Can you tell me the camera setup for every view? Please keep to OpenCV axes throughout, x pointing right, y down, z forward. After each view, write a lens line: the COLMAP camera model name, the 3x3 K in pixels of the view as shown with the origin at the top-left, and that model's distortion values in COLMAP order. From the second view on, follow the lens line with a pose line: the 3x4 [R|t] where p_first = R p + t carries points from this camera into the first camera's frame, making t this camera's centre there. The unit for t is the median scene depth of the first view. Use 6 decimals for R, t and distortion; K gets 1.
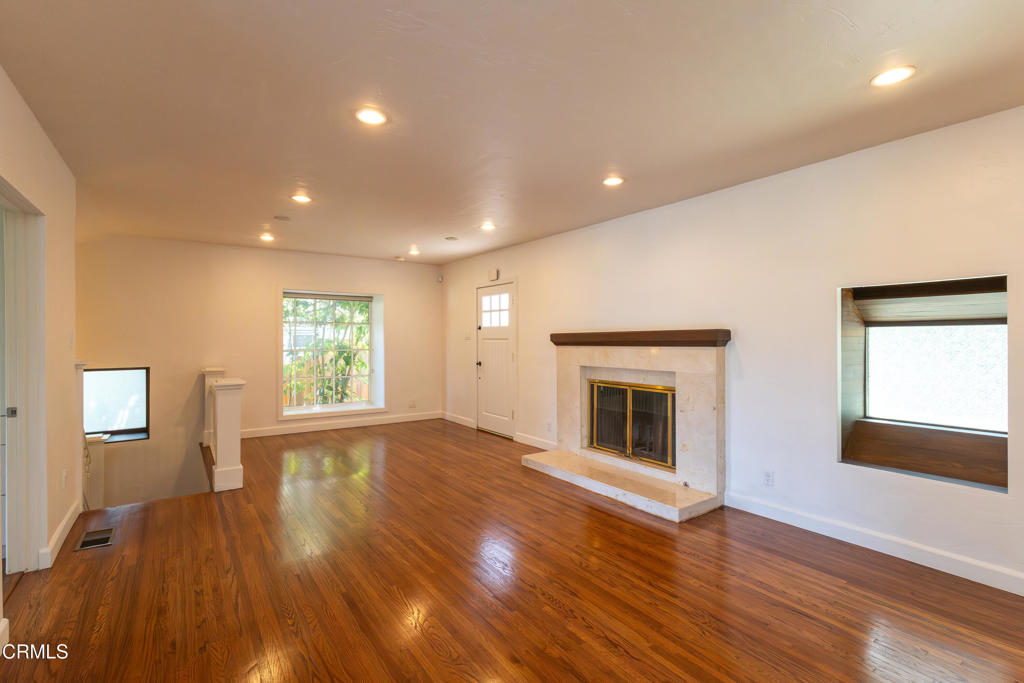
lens RADIAL K [[472.5, 0, 504.8], [0, 472.5, 341.2], [0, 0, 1]] dist [-0.000098, 0.001068]
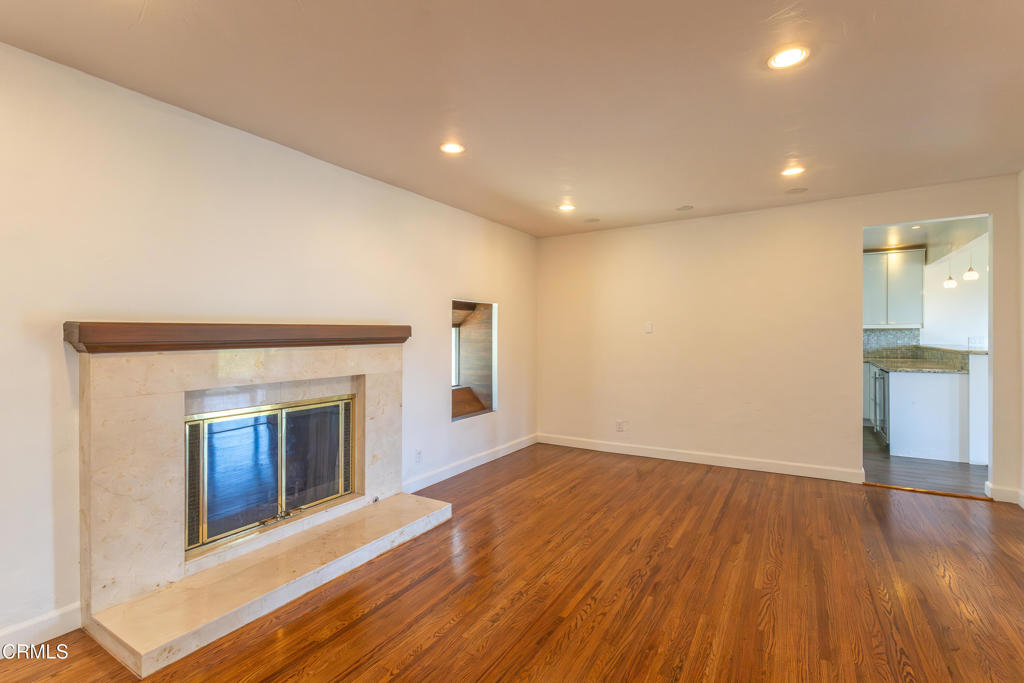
lens RADIAL K [[472.5, 0, 512.9], [0, 472.5, 340.5], [0, 0, 1]] dist [-0.000098, 0.001068]
pose [[-0.407035, -0.007084, 0.913385, -0.533013], [0.010754, 0.999863, 0.012547, -0.003851], [-0.913349, 0.014930, -0.406903, 1.131328]]
